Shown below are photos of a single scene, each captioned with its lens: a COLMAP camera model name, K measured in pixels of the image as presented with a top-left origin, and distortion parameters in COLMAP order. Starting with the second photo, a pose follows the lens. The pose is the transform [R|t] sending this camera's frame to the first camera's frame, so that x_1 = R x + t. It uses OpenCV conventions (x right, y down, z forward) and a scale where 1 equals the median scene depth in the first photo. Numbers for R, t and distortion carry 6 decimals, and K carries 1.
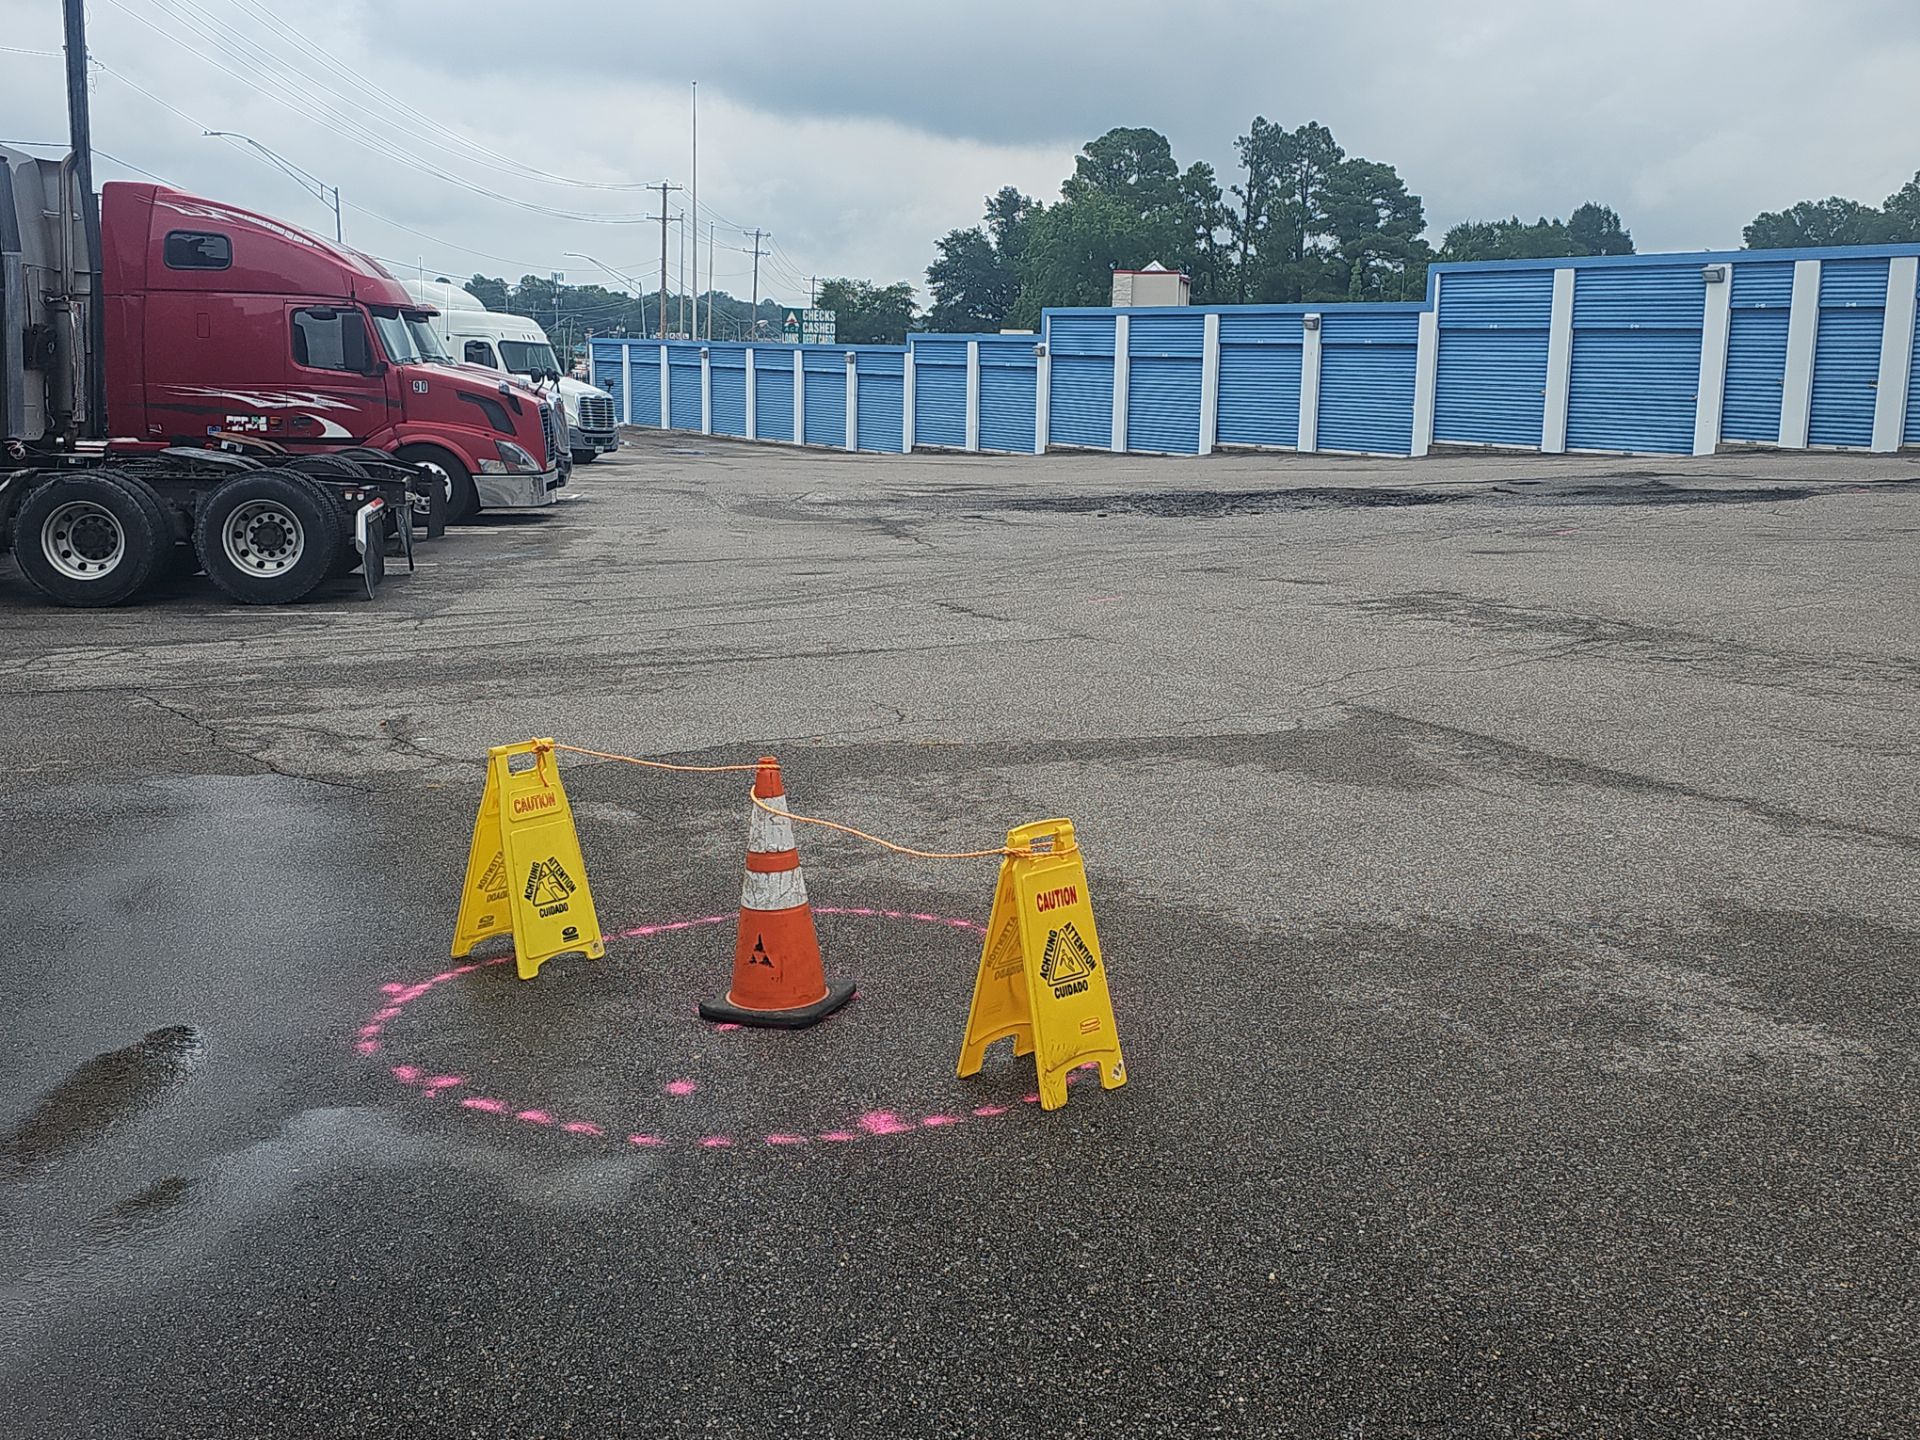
lens RADIAL K [[1995.0, 0, 959.3], [0, 1995.0, 672.9], [0, 0, 1]] dist [0.126627, -0.267803]
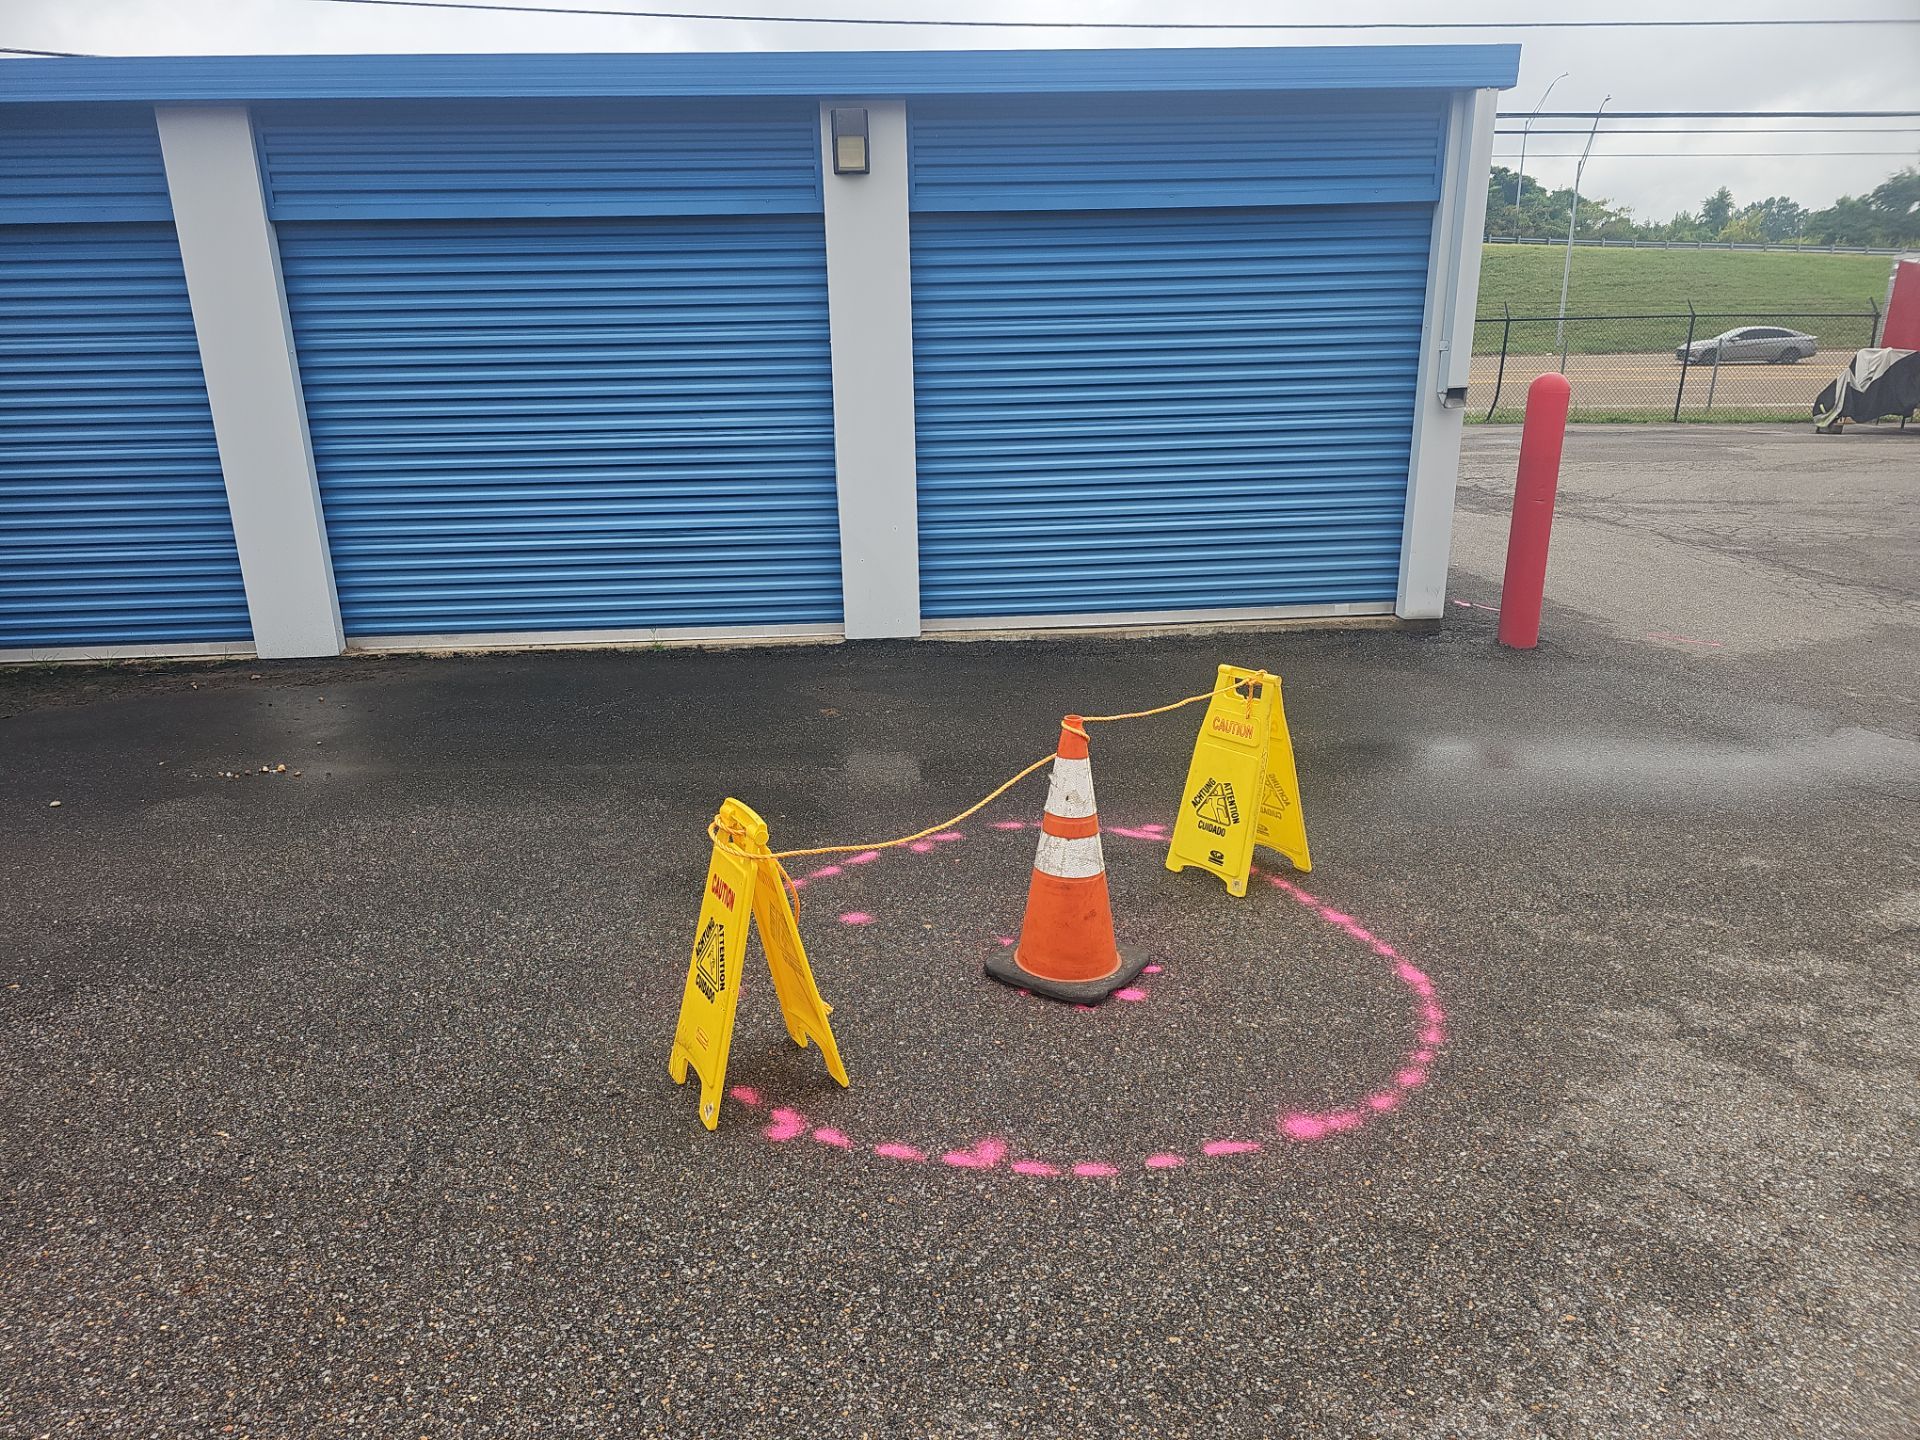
lens RADIAL K [[1268.0, 0, 934.8], [0, 1268.0, 726.3], [0, 0, 1]] dist [0.065309, -0.069237]
pose [[-0.228942, 0.270332, -0.935150, 0.176134], [-0.138837, 0.941776, 0.306238, -0.046605], [0.963488, 0.199945, -0.178080, 0.385760]]
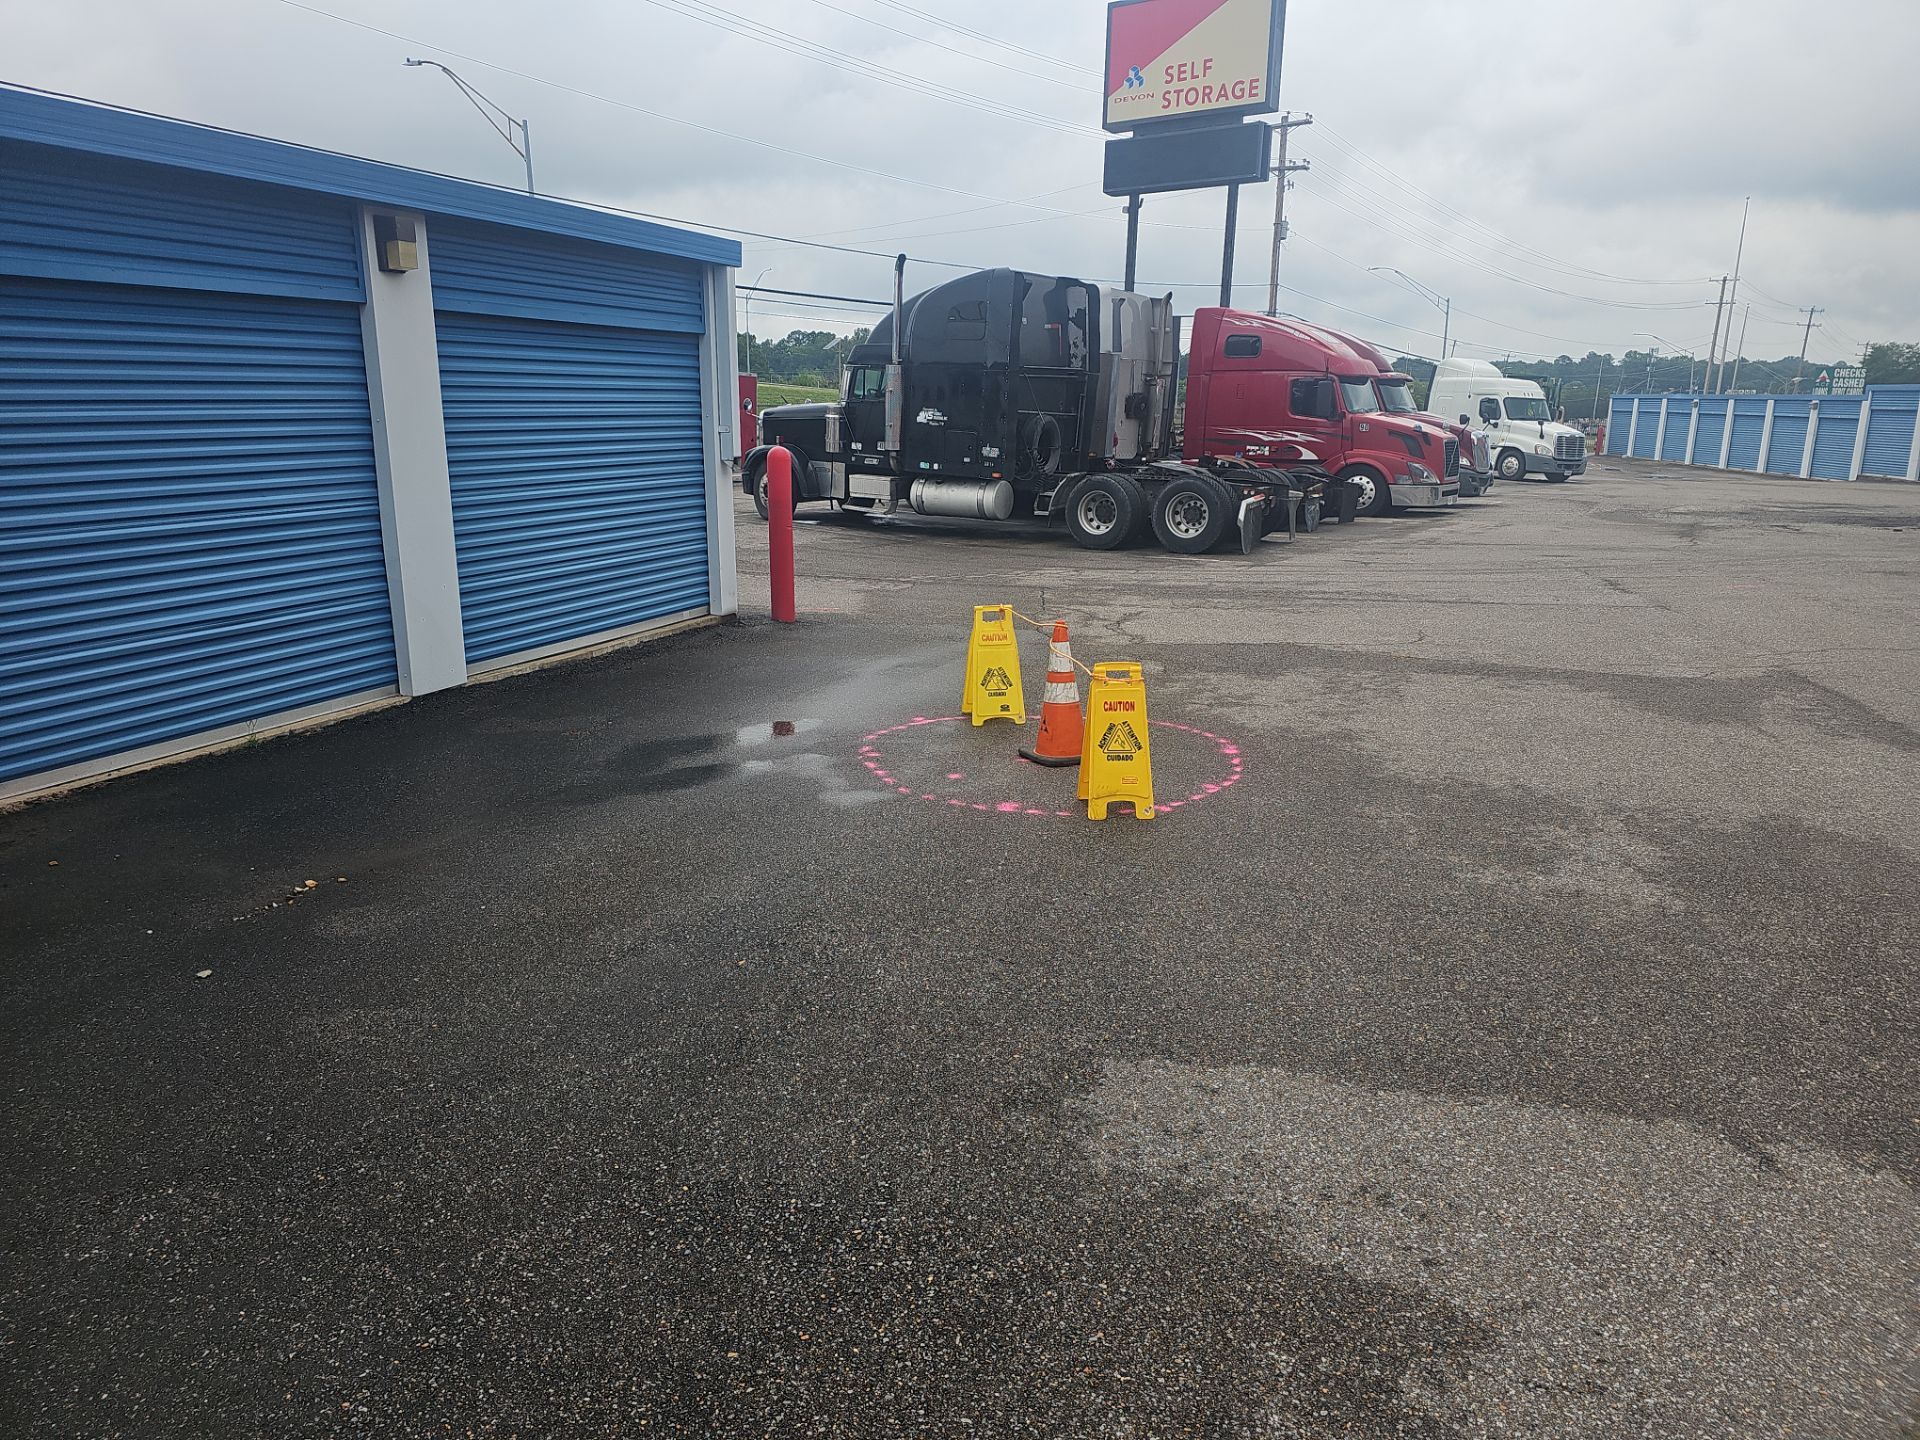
lens RADIAL K [[1268.0, 0, 934.8], [0, 1268.0, 726.3], [0, 0, 1]] dist [0.065309, -0.069237]
pose [[0.764127, 0.147640, -0.627943, 0.206945], [-0.094159, 0.988558, 0.117848, 0.004460], [0.638157, -0.030925, 0.769285, 0.010705]]
